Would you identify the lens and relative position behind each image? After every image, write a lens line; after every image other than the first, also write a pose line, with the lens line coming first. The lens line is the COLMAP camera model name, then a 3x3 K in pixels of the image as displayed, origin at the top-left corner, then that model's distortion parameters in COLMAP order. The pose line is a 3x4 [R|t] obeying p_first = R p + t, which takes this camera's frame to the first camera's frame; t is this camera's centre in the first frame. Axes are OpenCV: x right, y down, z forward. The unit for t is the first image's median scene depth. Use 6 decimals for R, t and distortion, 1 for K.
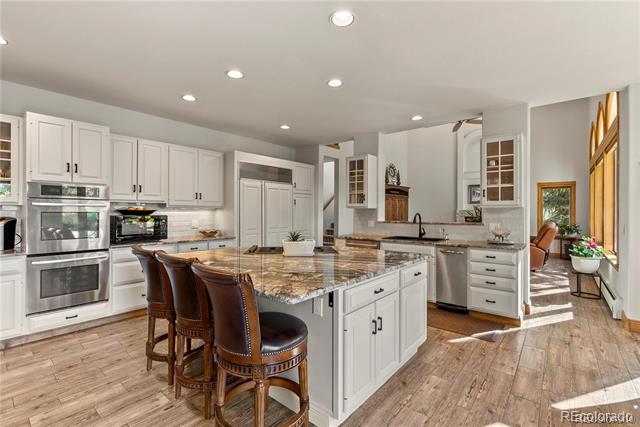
lens RADIAL K [[290.1, 0, 321.6], [0, 290.1, 210.4], [0, 0, 1]] dist [-0.011587, 0.005174]
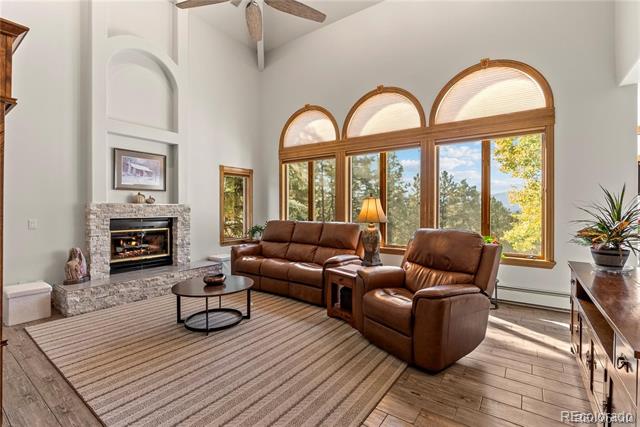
lens RADIAL K [[290.1, 0, 324.1], [0, 290.1, 209.3], [0, 0, 1]] dist [-0.011587, 0.005174]
pose [[-0.078962, -0.005626, 0.996862, 0.092041], [-0.001061, 0.999984, 0.005559, 0.008572], [-0.996877, -0.000619, -0.078966, 1.521282]]
